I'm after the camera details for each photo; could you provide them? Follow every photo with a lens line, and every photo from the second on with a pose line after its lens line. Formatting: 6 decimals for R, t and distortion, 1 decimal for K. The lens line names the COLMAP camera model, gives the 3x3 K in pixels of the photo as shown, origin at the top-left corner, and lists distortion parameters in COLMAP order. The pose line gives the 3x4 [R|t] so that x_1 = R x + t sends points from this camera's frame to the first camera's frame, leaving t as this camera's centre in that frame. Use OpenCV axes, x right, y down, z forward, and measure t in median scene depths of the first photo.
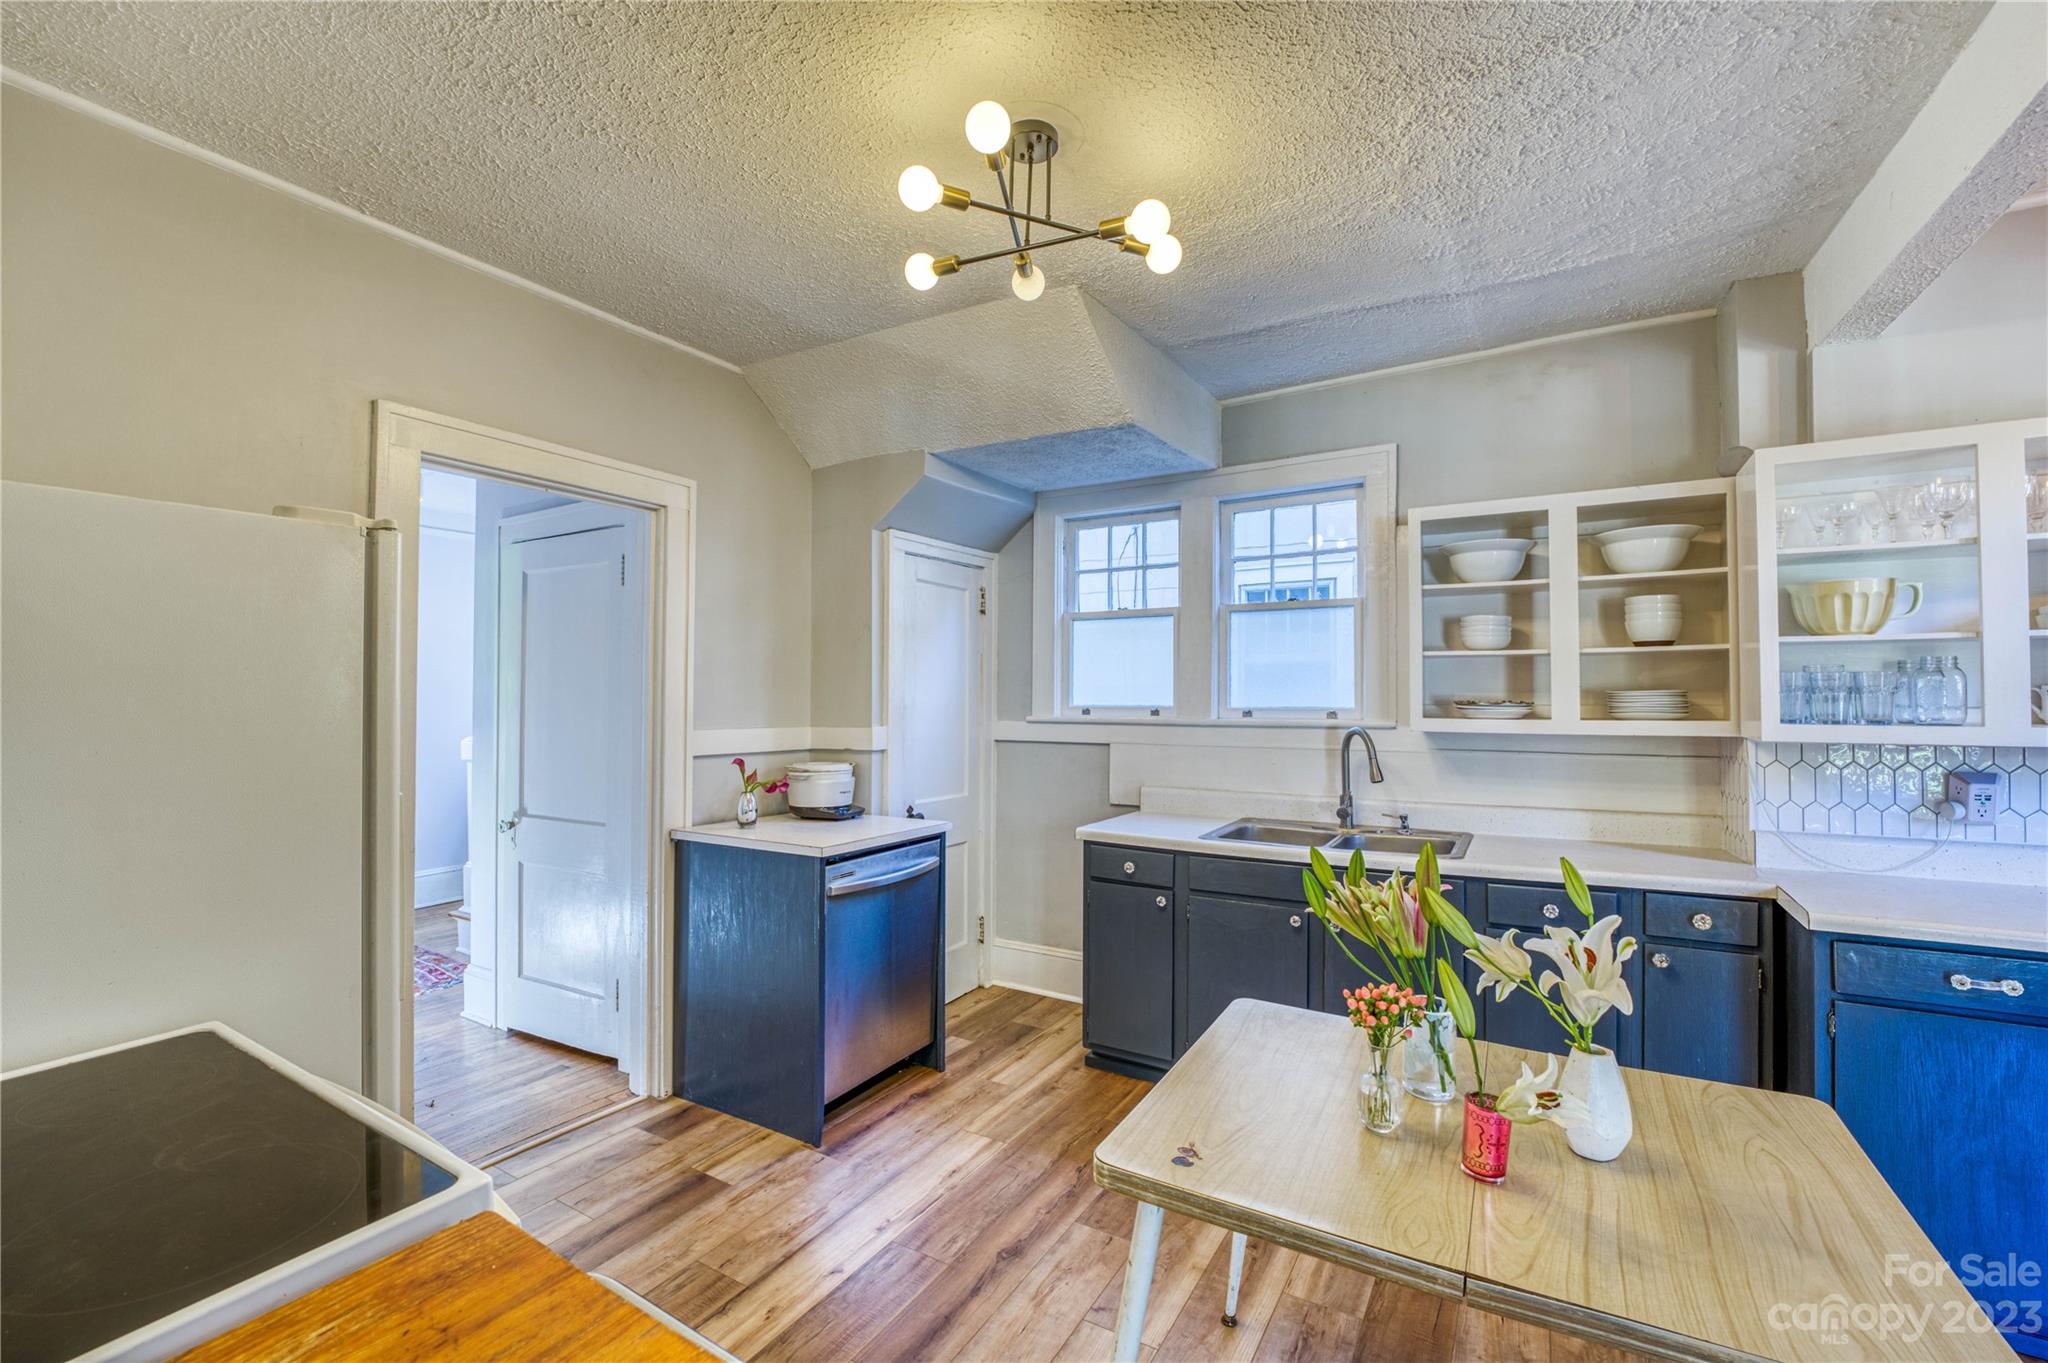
lens RADIAL K [[866.9, 0, 1026.7], [0, 866.9, 687.4], [0, 0, 1]] dist [-0.000088, -0.000045]
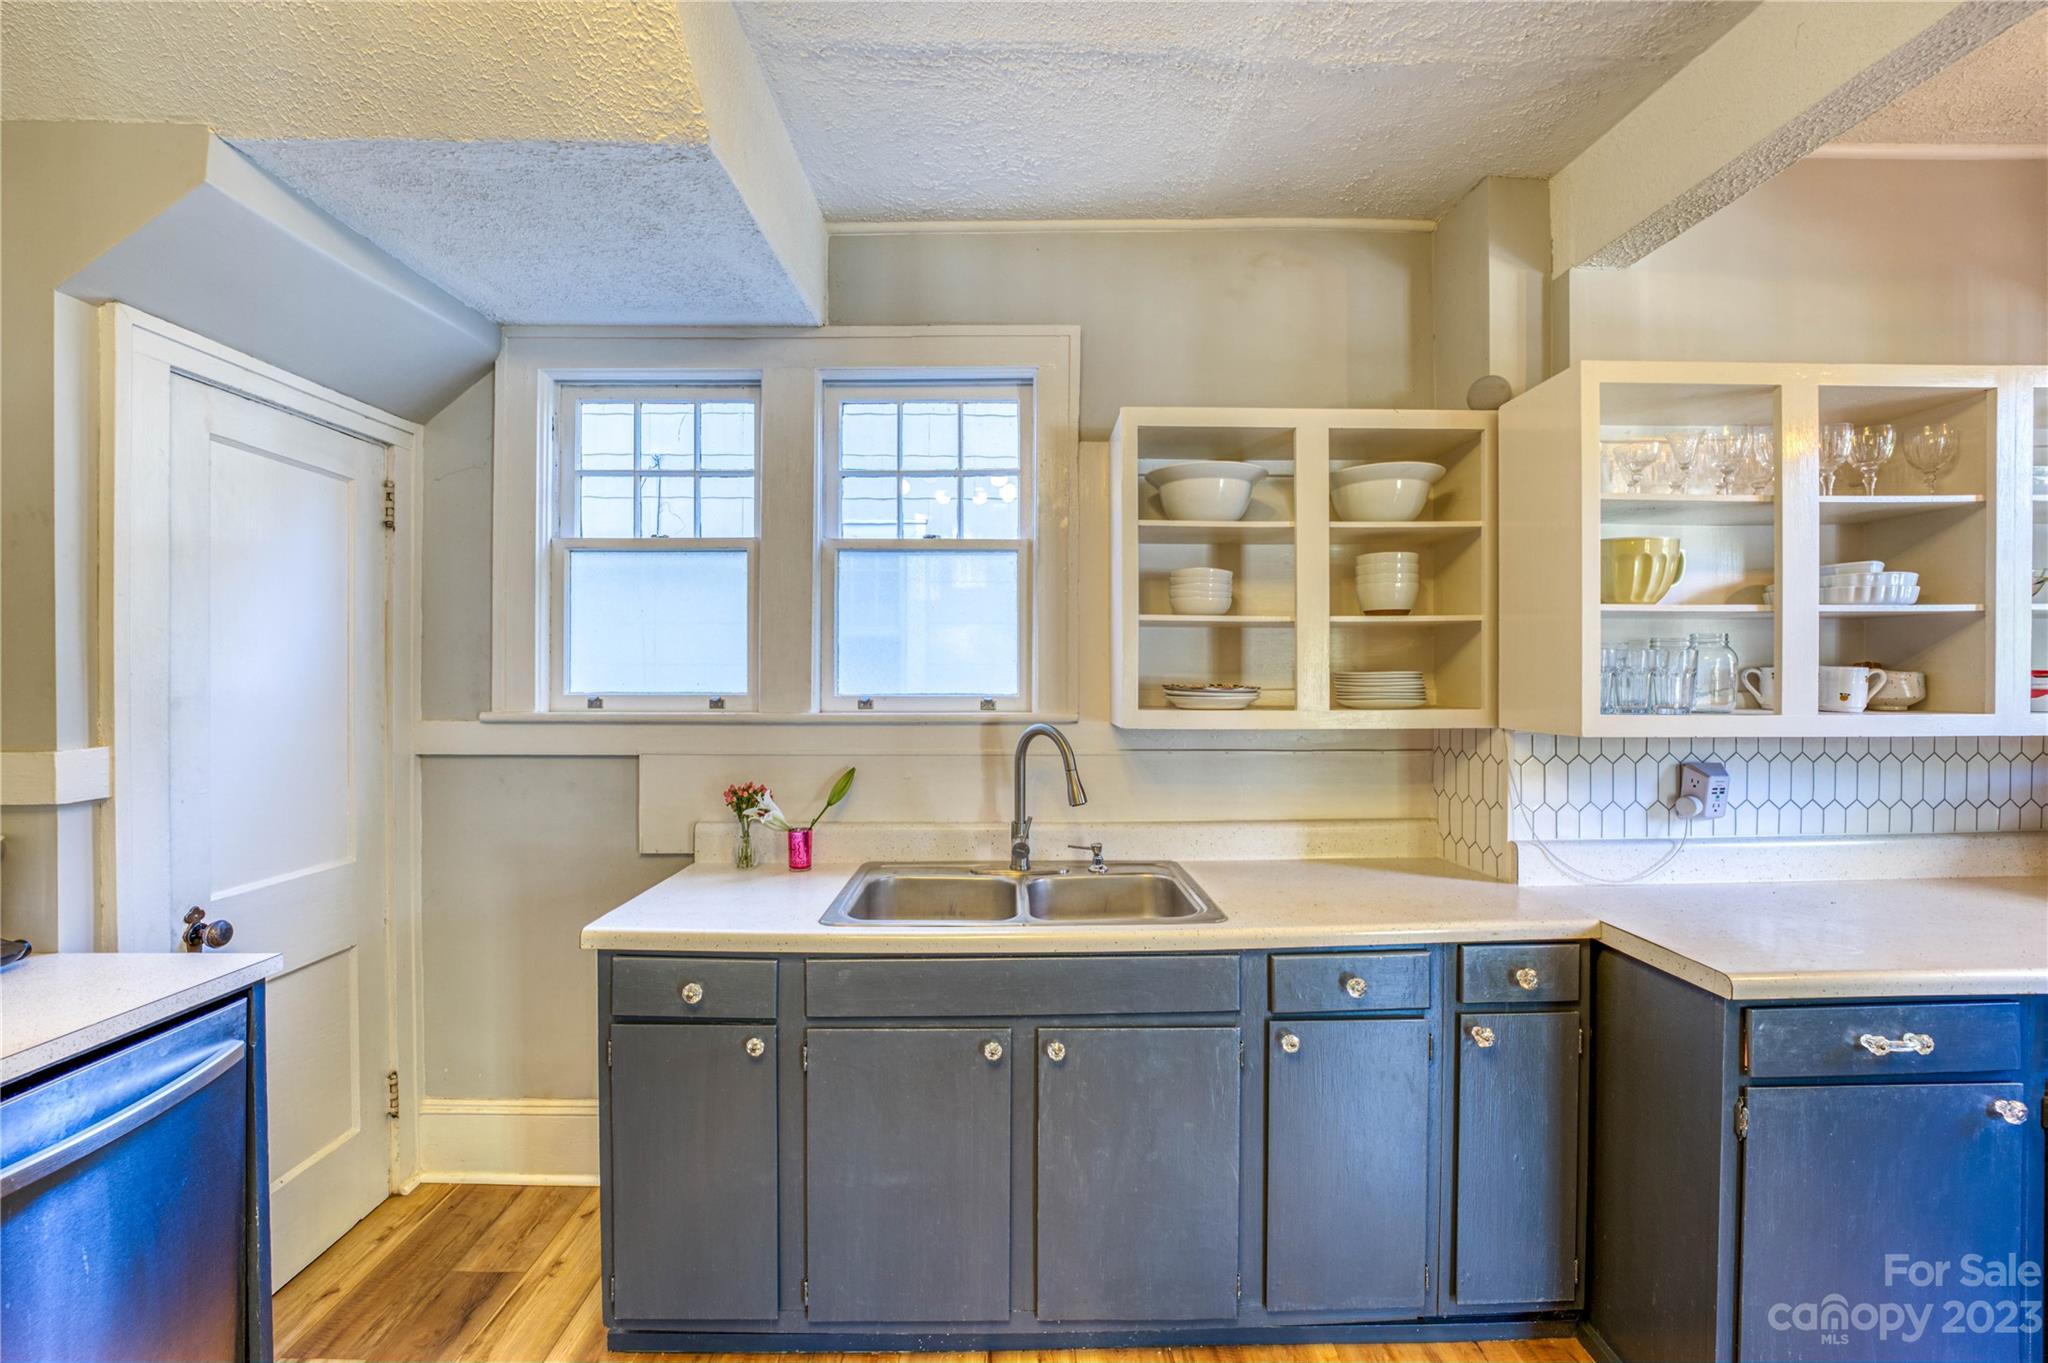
lens RADIAL K [[838.8, 0, 1019.0], [0, 838.8, 685.4], [0, 0, 1]] dist [-0.023570, 0.001211]
pose [[0.850664, -0.005865, 0.525678, 0.016794], [-0.005956, 0.999766, 0.020793, 0.001837], [-0.525677, -0.020819, 0.850430, 0.414643]]
